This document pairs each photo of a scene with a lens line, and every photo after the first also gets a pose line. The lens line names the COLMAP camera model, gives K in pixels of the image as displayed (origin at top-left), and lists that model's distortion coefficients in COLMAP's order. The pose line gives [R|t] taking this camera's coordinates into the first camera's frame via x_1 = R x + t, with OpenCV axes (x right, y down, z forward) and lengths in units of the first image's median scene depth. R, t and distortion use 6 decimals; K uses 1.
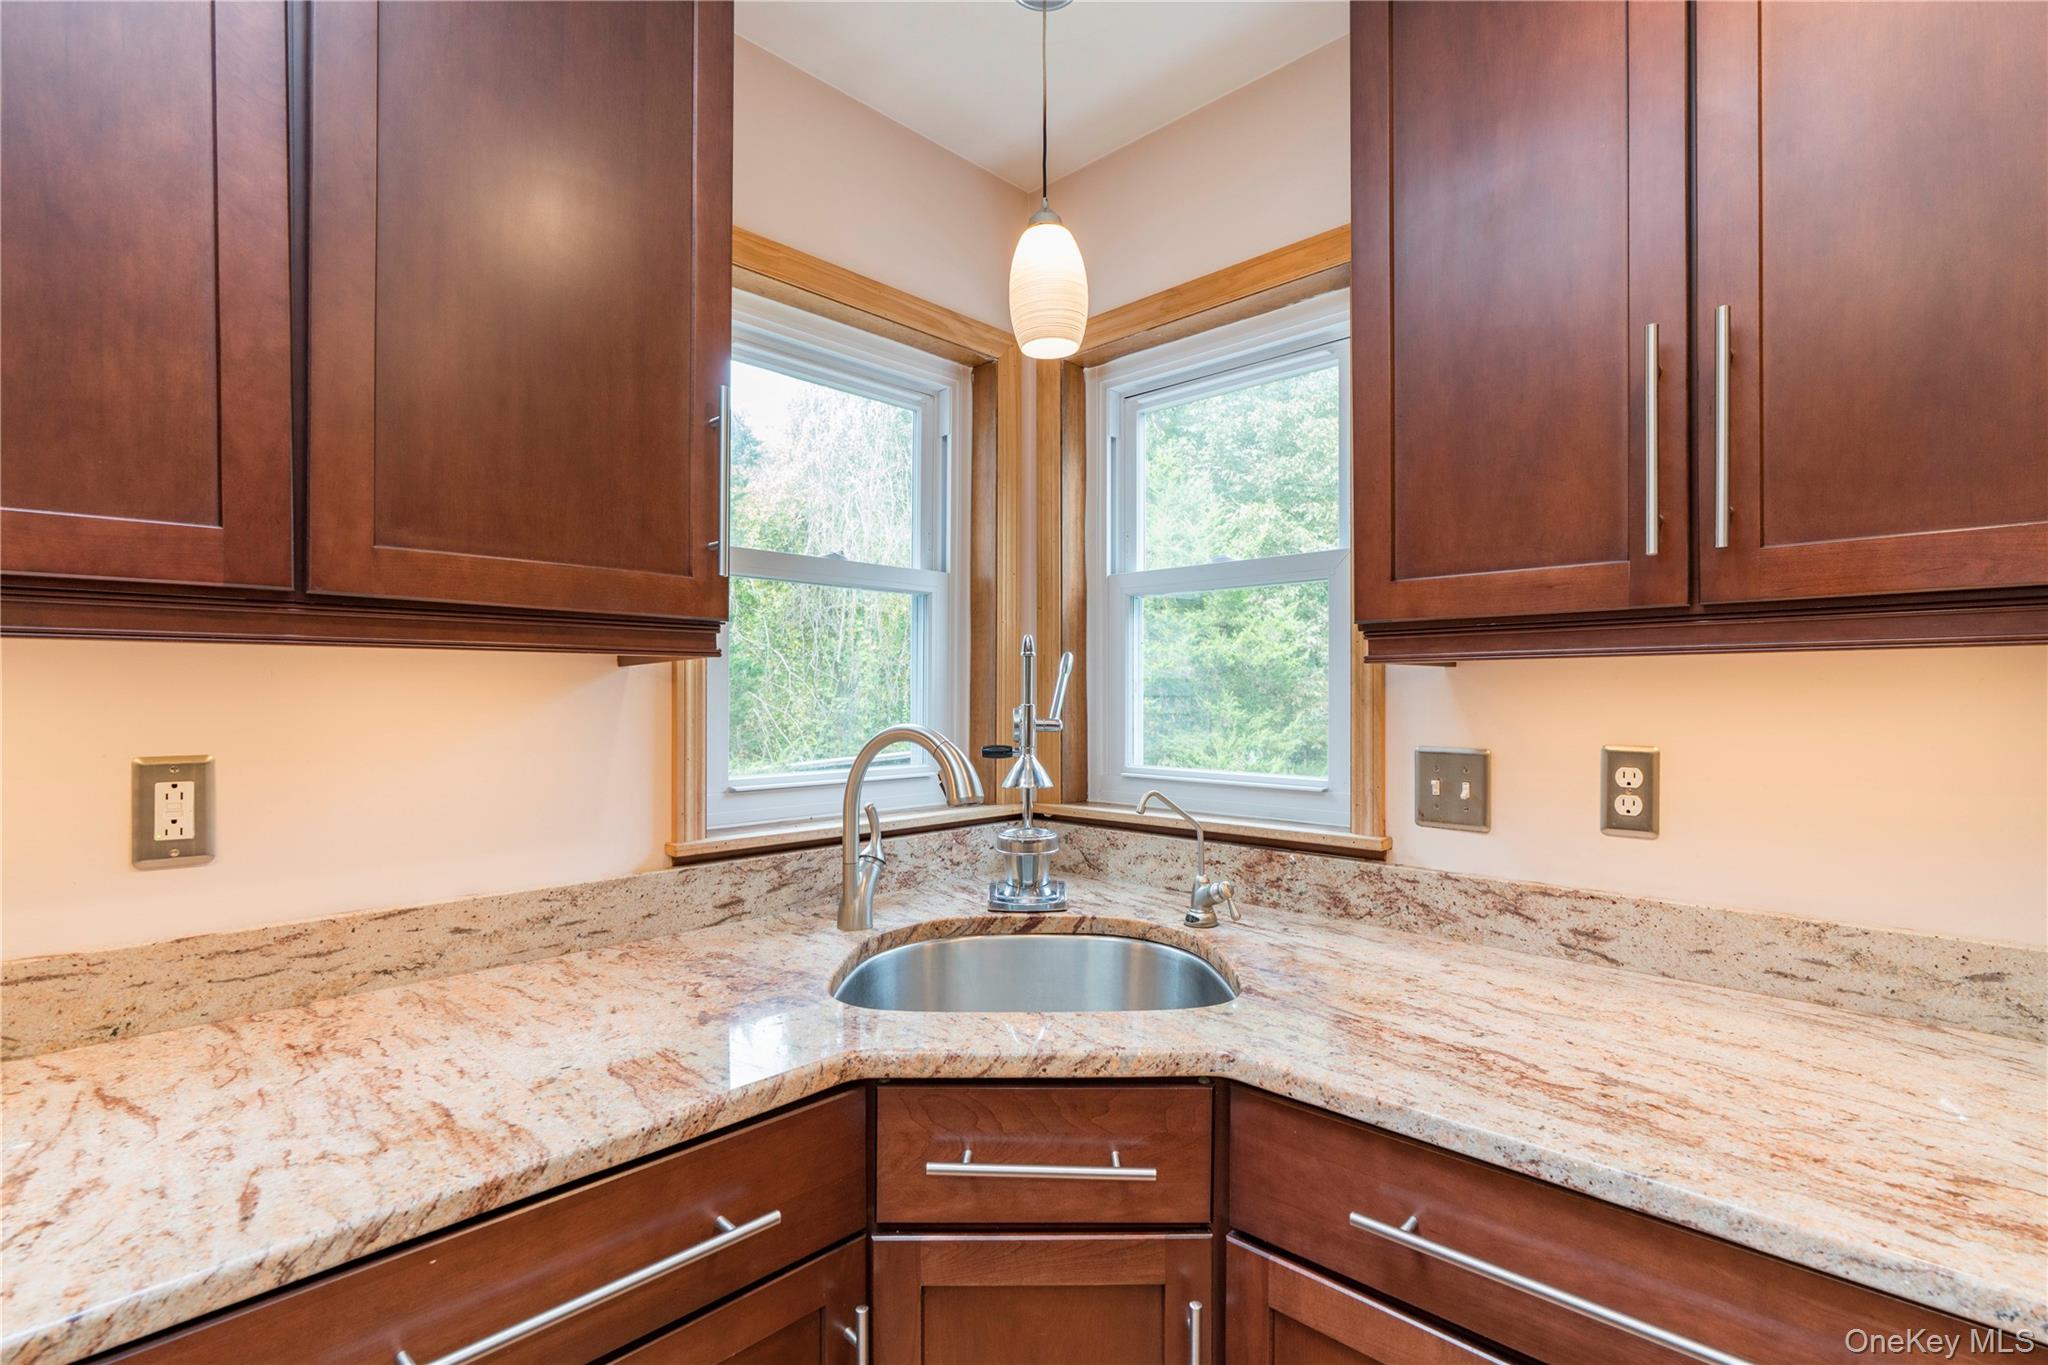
lens RADIAL K [[923.1, 0, 1022.5], [0, 923.1, 693.5], [0, 0, 1]] dist [-0.004815, -0.000117]
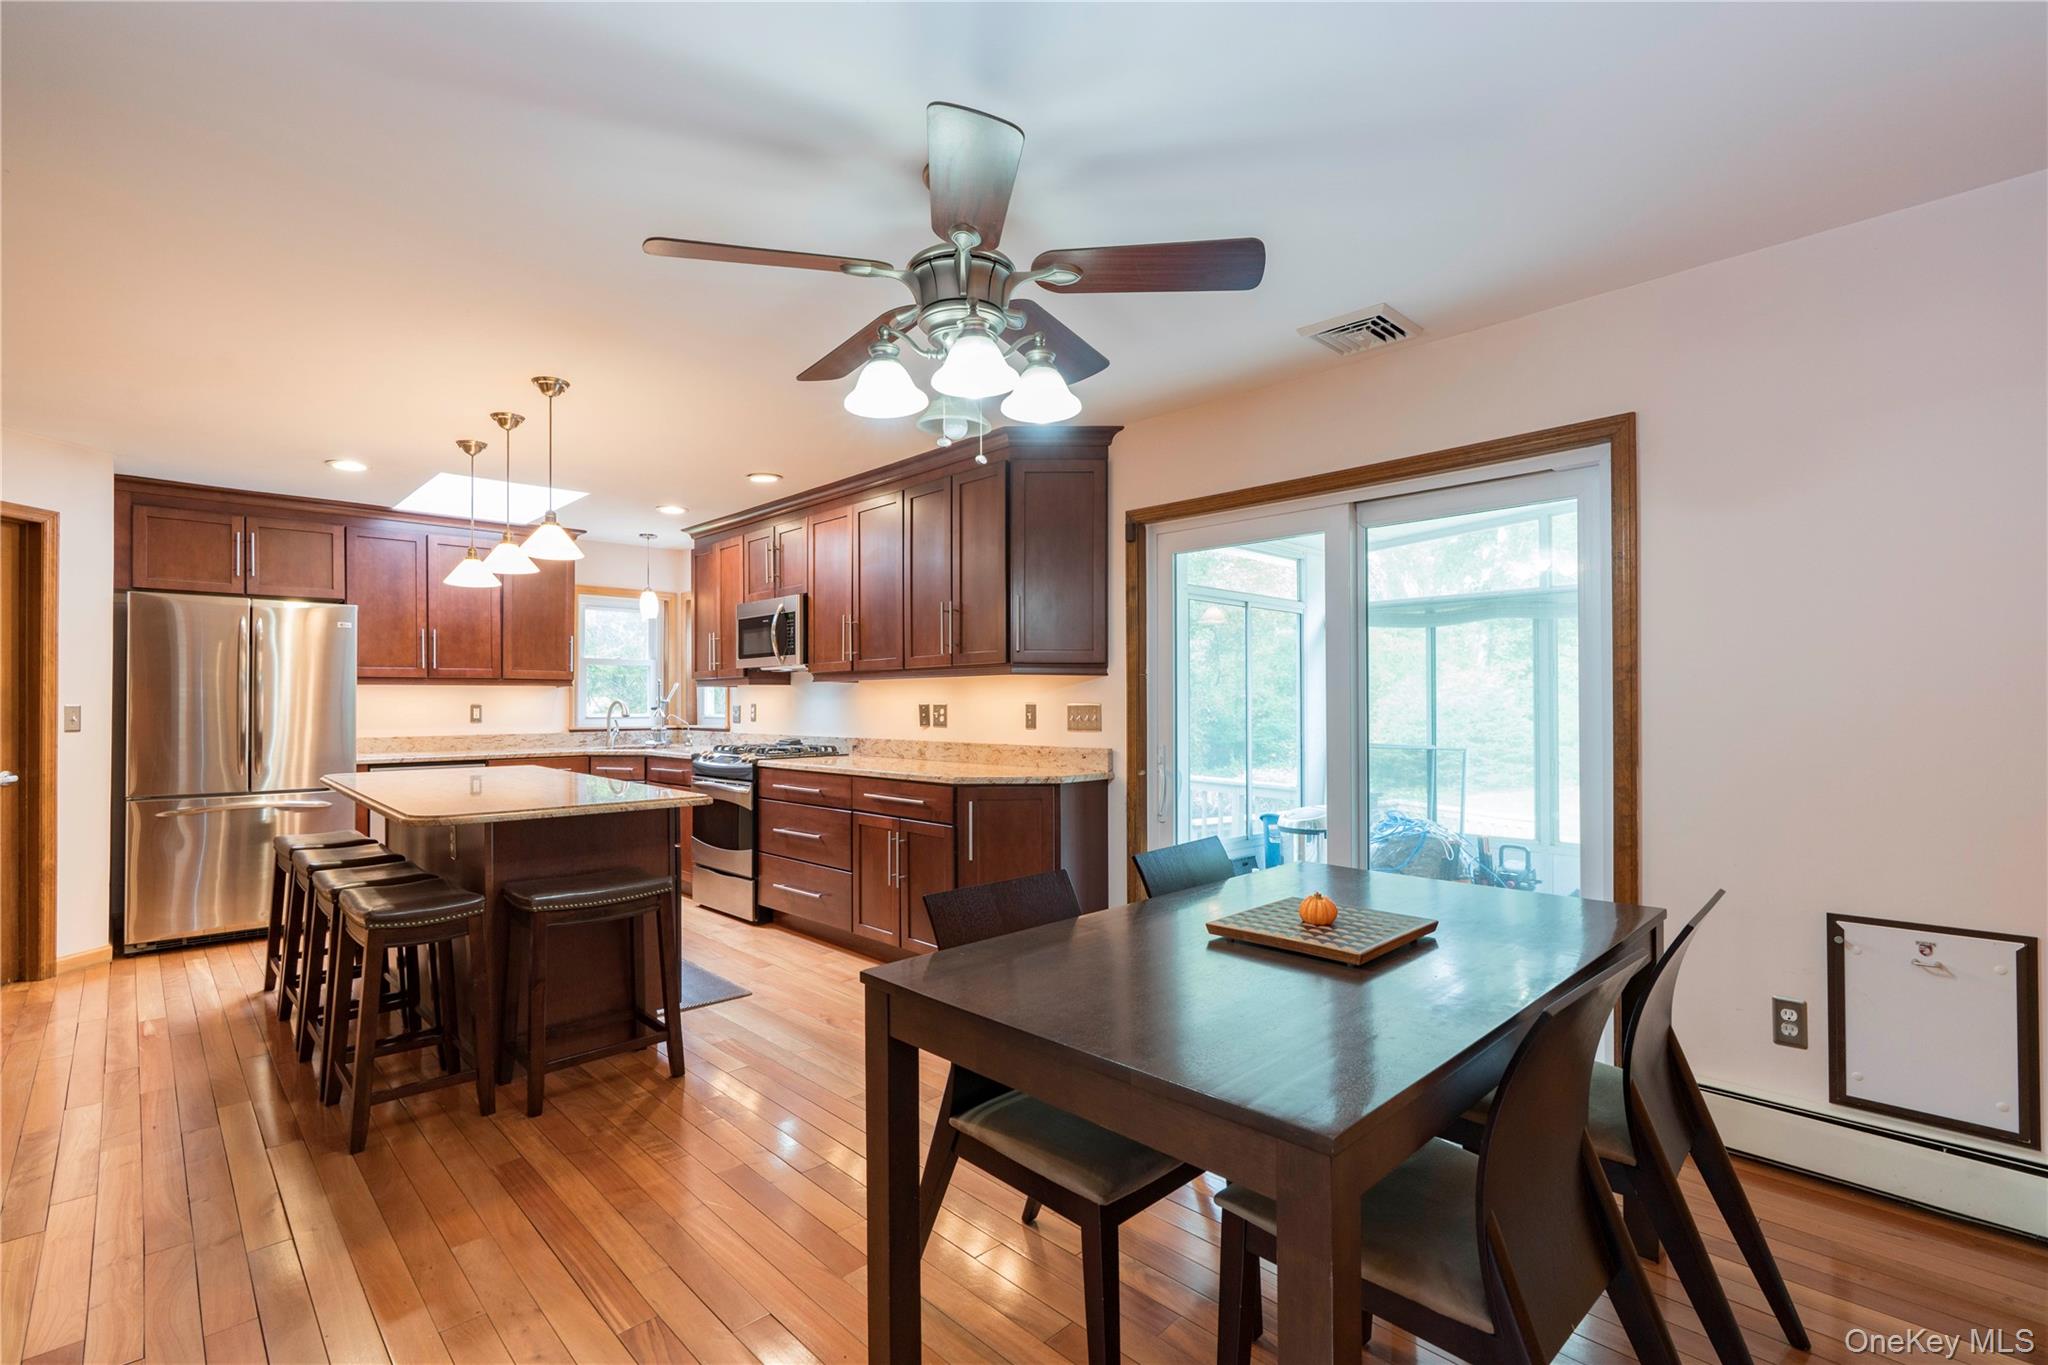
lens RADIAL K [[923.1, 0, 1027.0], [0, 923.1, 693.6], [0, 0, 1]] dist [-0.004815, -0.000117]
pose [[0.999697, 0.002472, -0.024475, 2.674320], [-0.002594, 0.999985, -0.004926, 0.021002], [0.024462, 0.004988, 0.999688, -4.693712]]
